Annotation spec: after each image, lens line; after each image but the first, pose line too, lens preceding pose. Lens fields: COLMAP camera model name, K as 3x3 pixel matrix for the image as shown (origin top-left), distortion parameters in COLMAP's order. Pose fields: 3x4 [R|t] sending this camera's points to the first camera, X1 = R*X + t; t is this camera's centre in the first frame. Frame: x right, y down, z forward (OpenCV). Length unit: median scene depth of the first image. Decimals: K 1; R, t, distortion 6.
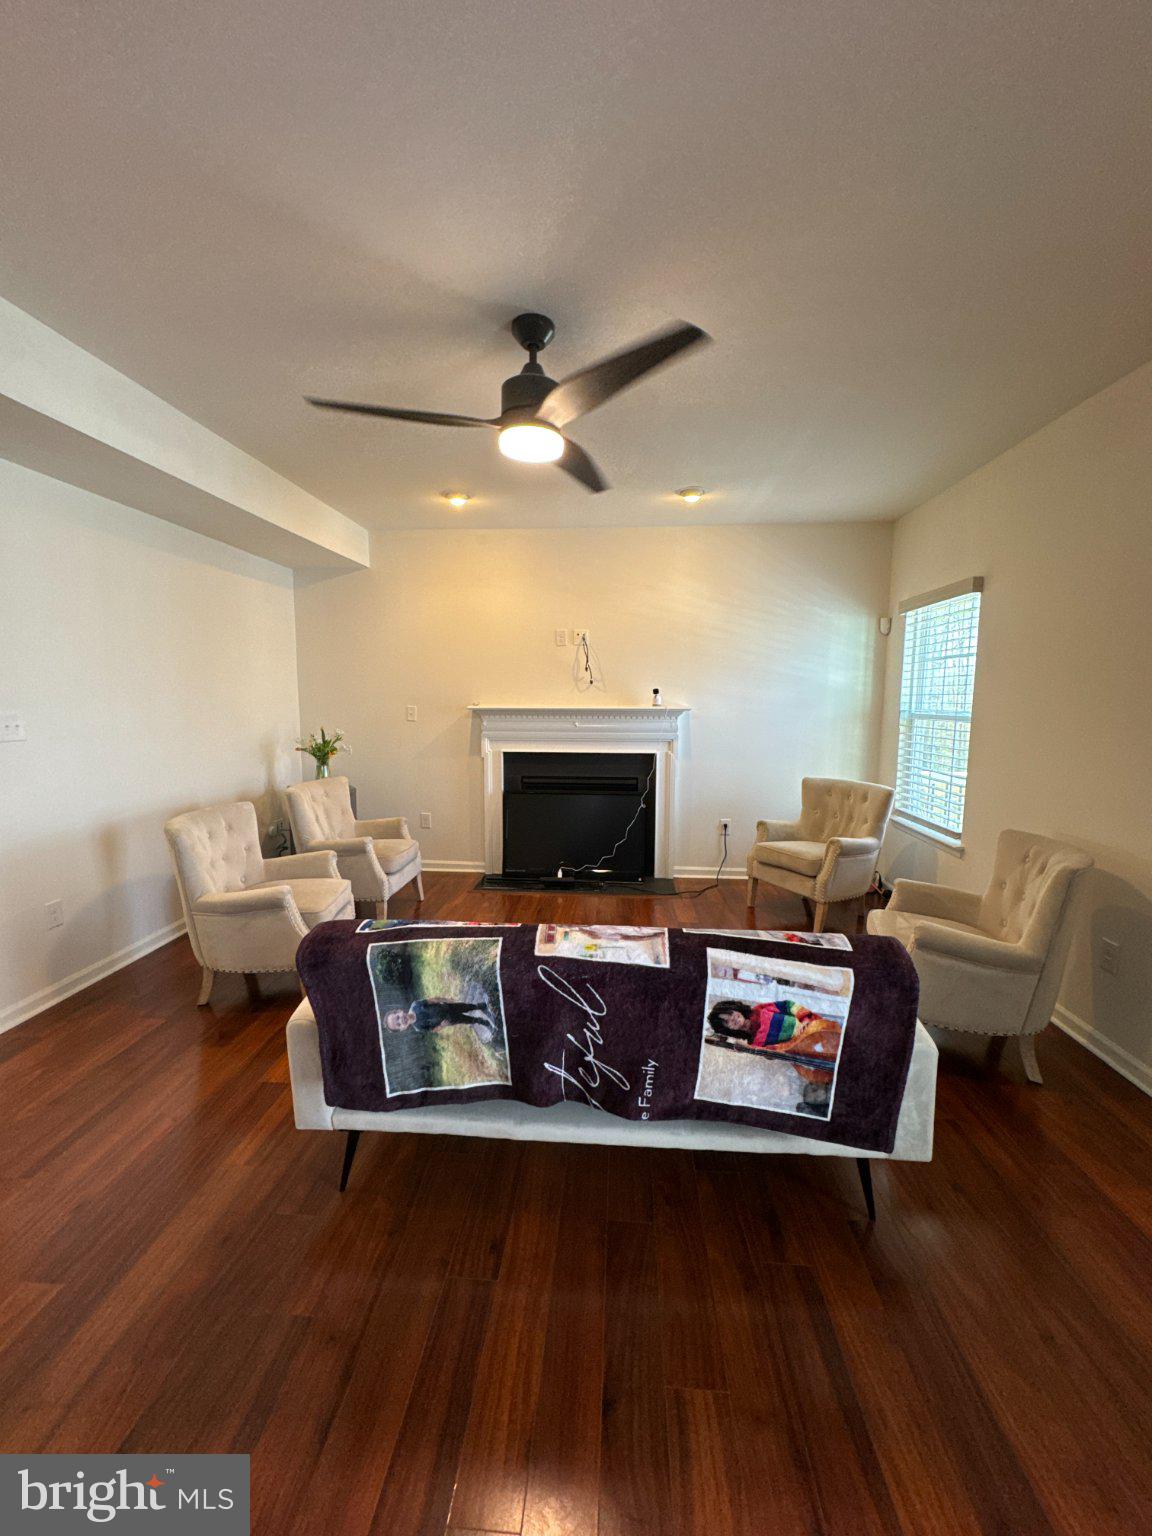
lens RADIAL K [[609.4, 0, 578.7], [0, 609.4, 770.9], [0, 0, 1]] dist [-0.000115, 0.000236]
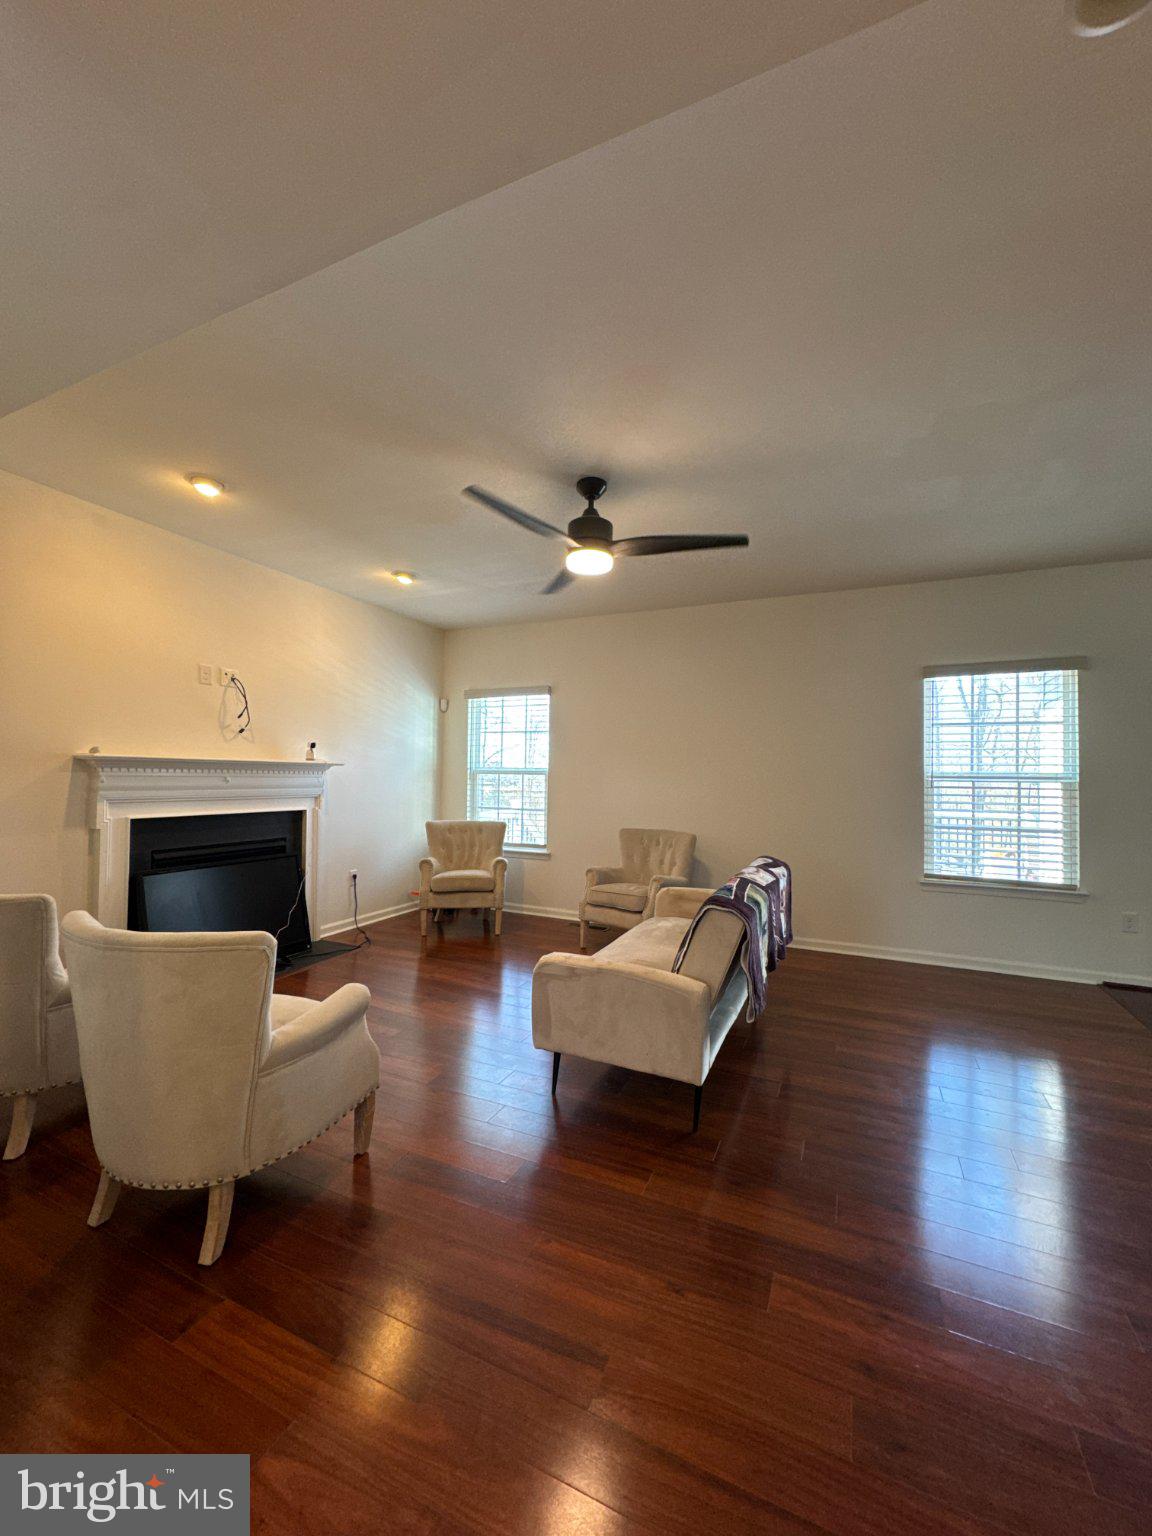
lens RADIAL K [[614.2, 0, 576.0], [0, 614.2, 768.0], [0, 0, 1]] dist [-0.000779, 0.000312]
pose [[0.359117, 0.014418, 0.933181, -0.631948], [0.097113, 0.993876, -0.052728, -0.002016], [-0.928226, 0.109559, 0.355518, 0.263526]]
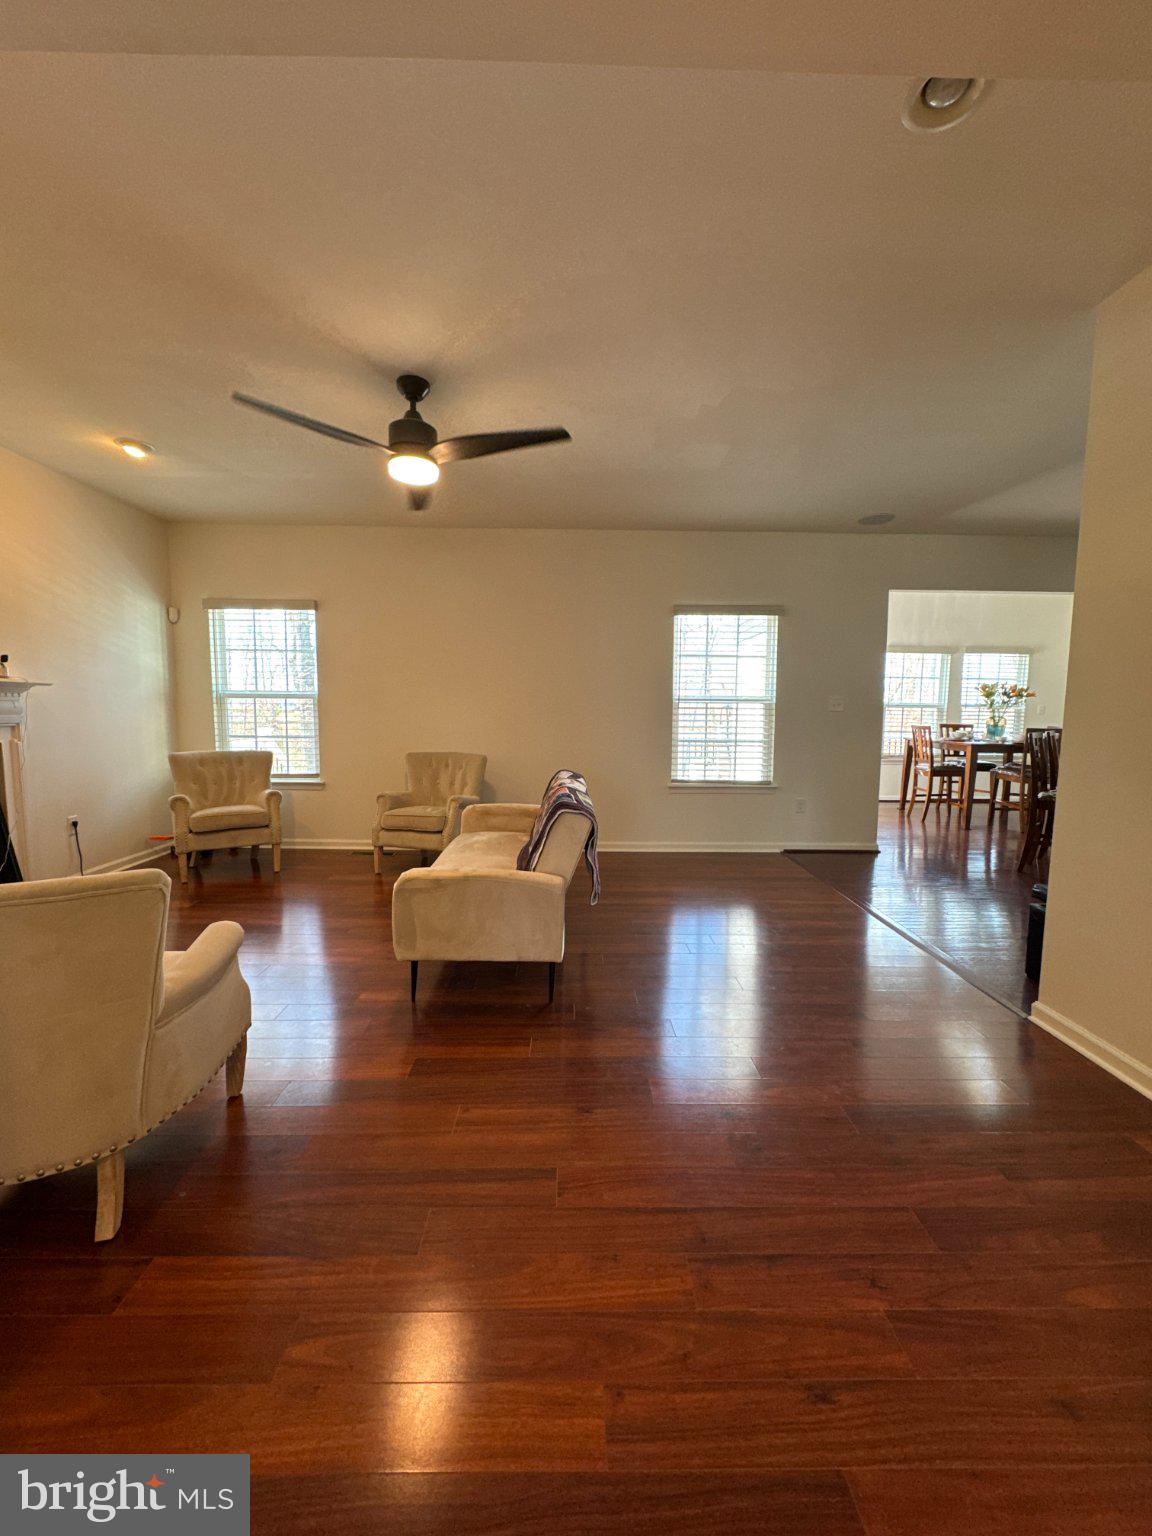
lens RADIAL K [[614.2, 0, 576.0], [0, 614.2, 768.0], [0, 0, 1]] dist [-0.000779, 0.000312]
pose [[-0.076281, -0.102428, 0.991811, -0.679851], [0.108095, 0.987997, 0.110348, -0.005426], [-0.991210, 0.115628, -0.064294, 0.367376]]
